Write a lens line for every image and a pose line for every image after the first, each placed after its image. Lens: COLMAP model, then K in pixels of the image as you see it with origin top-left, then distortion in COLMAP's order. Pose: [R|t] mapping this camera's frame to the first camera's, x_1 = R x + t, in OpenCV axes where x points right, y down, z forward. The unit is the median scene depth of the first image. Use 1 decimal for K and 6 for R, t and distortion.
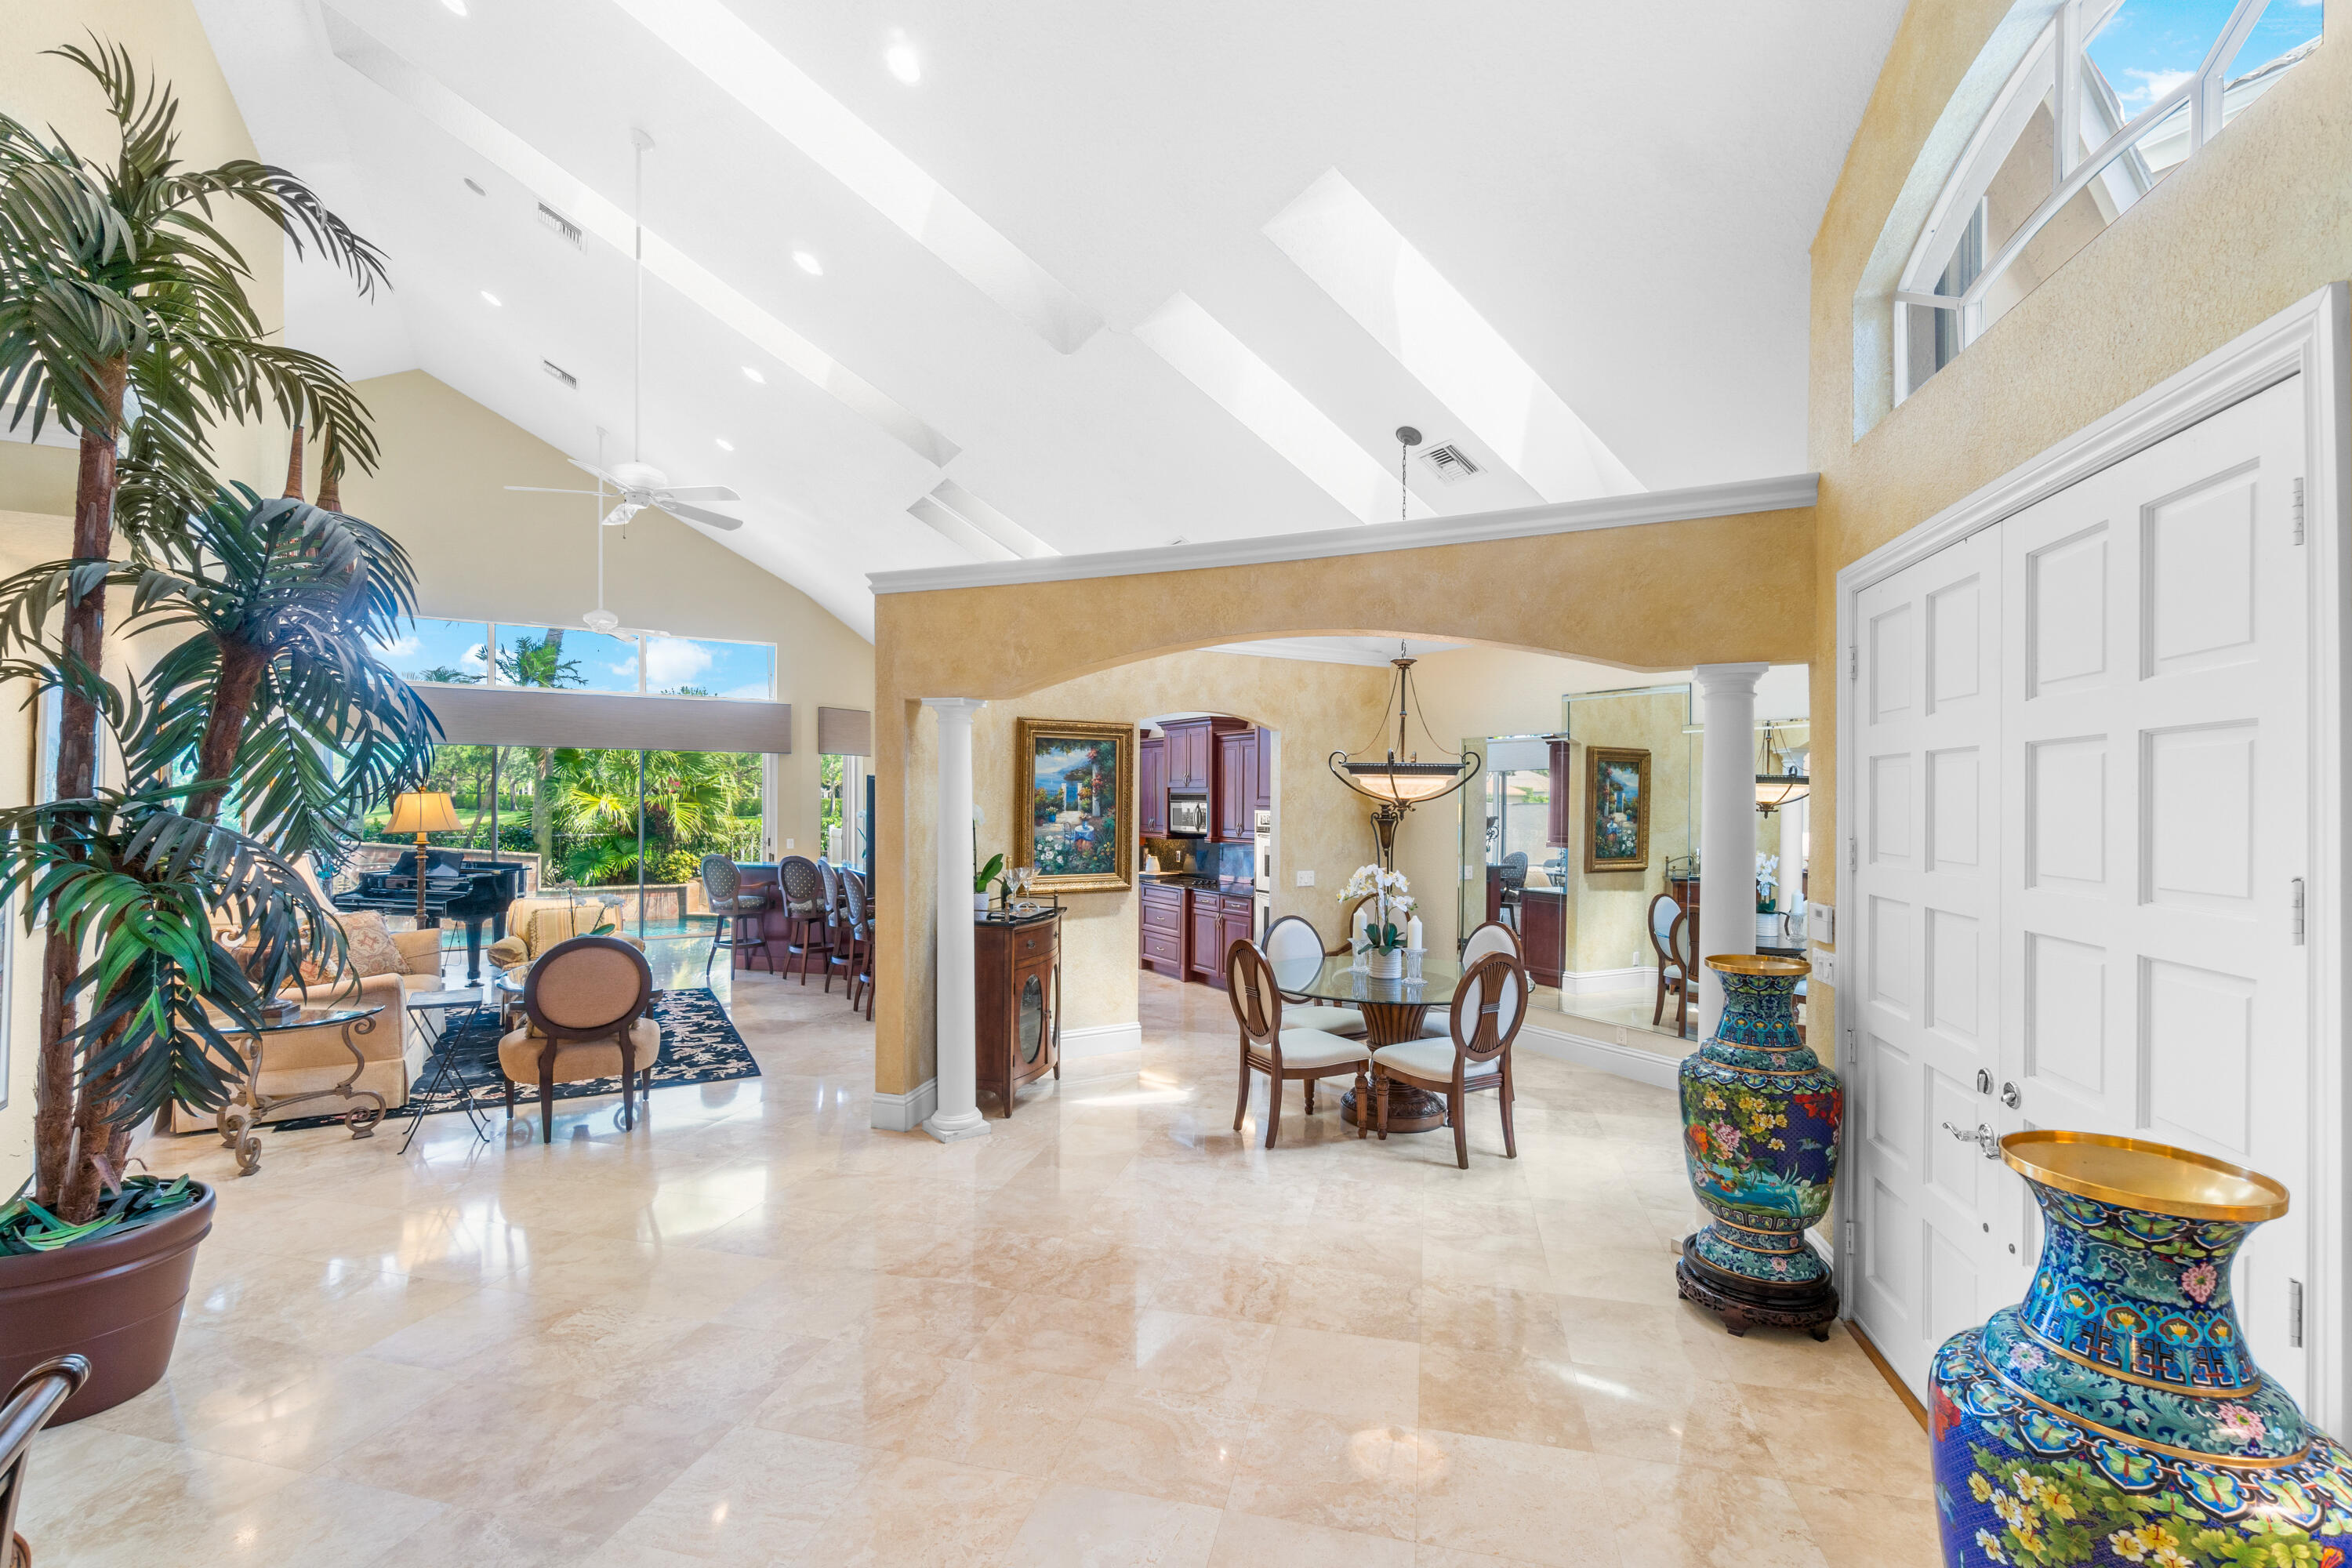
lens RADIAL K [[1037.0, 0, 1162.4], [0, 1037.0, 804.0], [0, 0, 1]] dist [-0.001007, 0.000099]
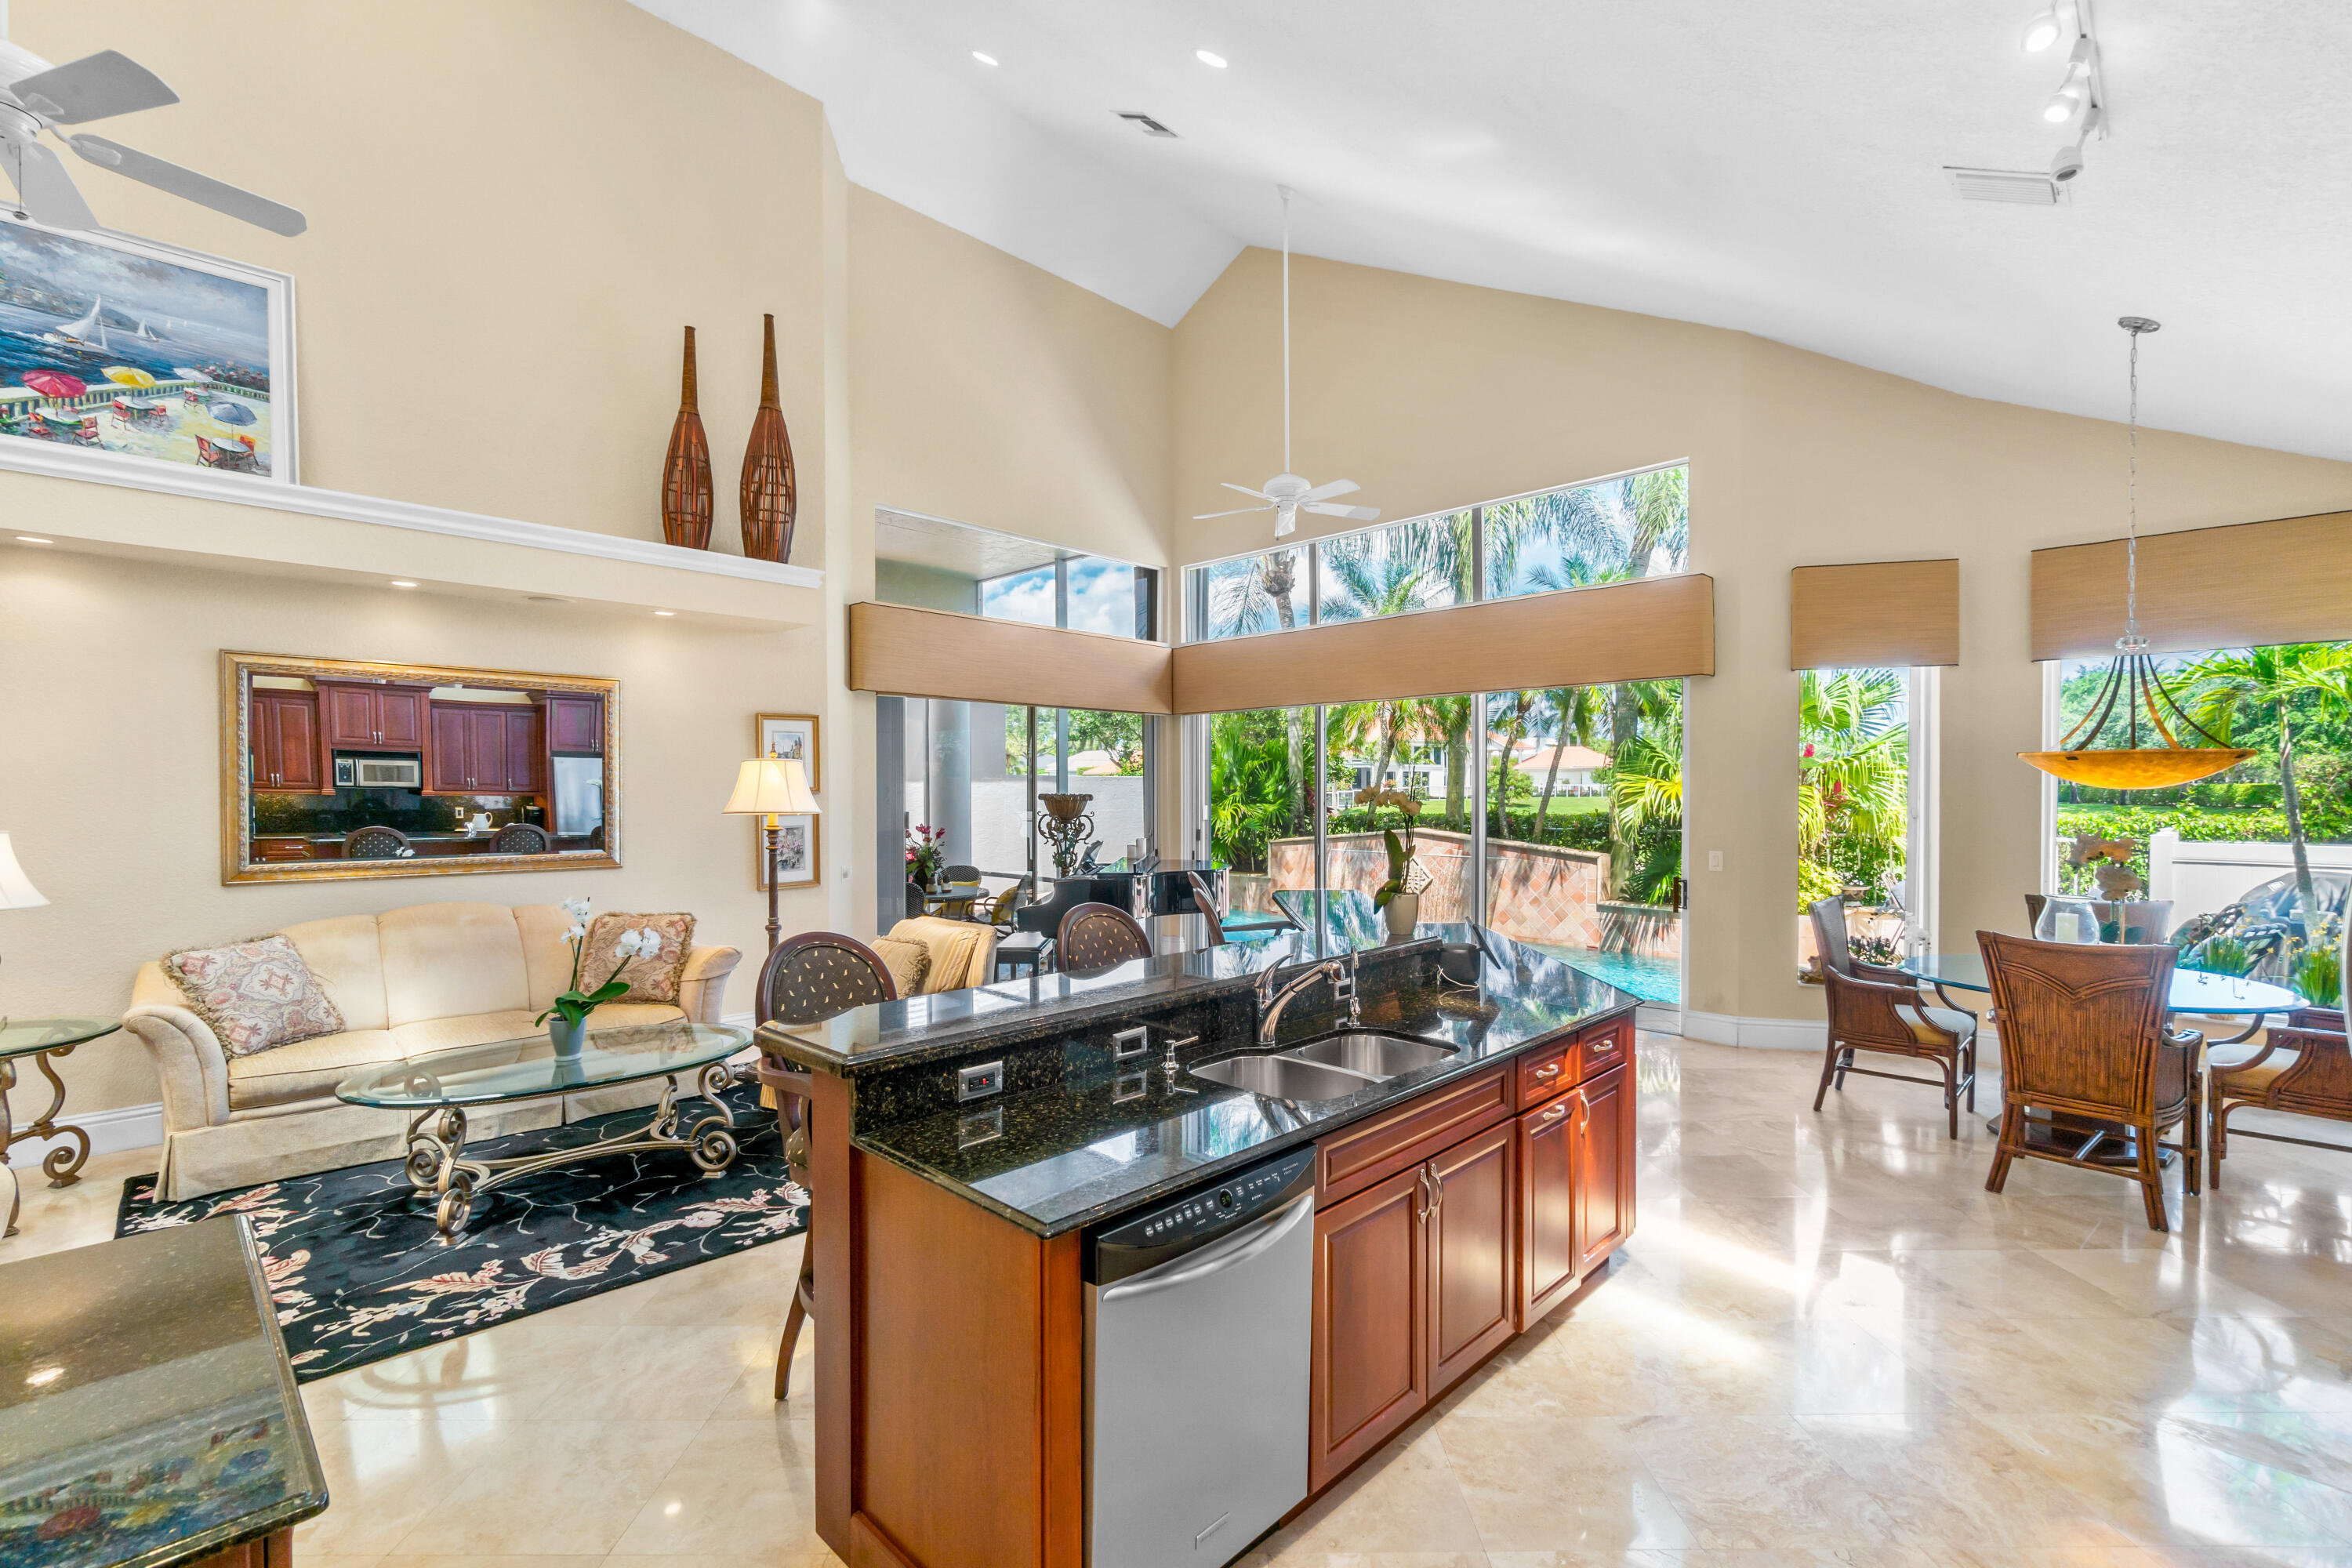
lens RADIAL K [[1034.6, 0, 1177.7], [0, 1034.6, 806.9], [0, 0, 1]] dist [-0.003812, -0.000125]
pose [[0.253606, 0.009378, -0.967262, 0.085734], [0.000114, 0.999953, 0.009724, 0.015022], [0.967308, -0.002576, 0.253593, 1.215291]]
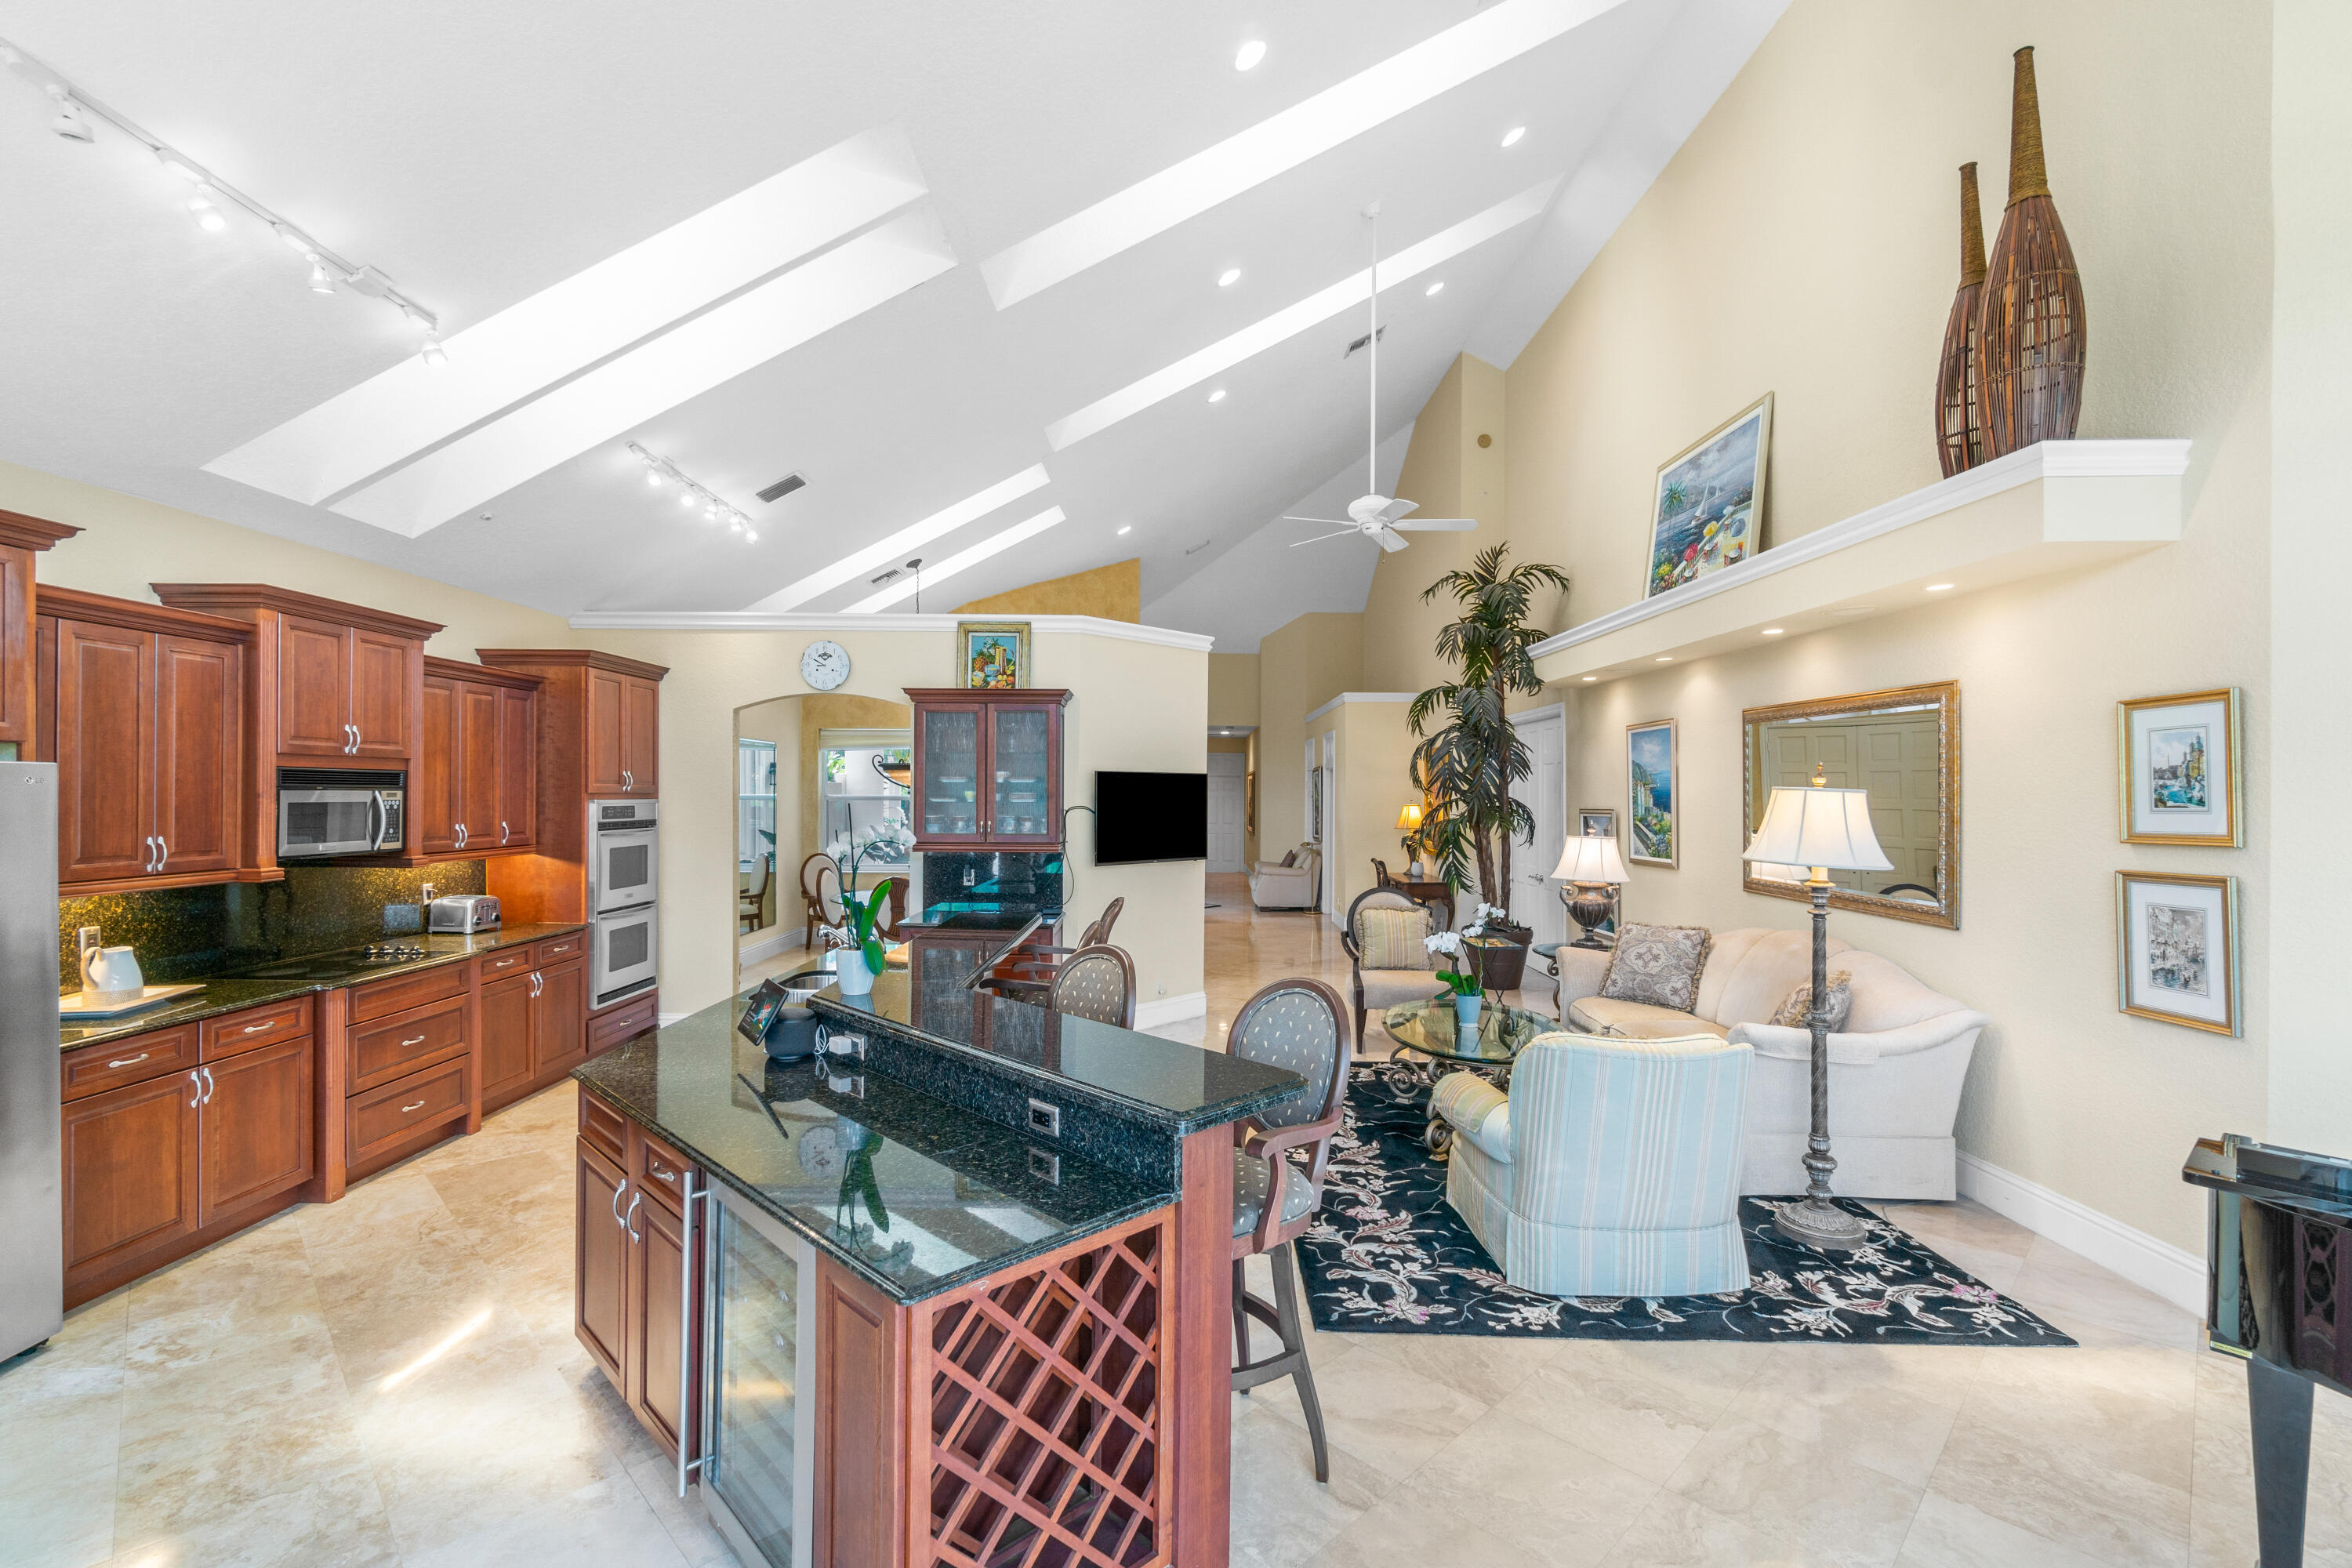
lens RADIAL K [[1028.4, 0, 1162.1], [0, 1028.4, 800.5], [0, 0, 1]] dist [-0.007400, -0.000064]
pose [[-0.854626, -0.018662, 0.518909, -0.773034], [-0.011907, 0.999795, 0.016346, -0.012157], [-0.519108, 0.007791, -0.854673, 1.796177]]
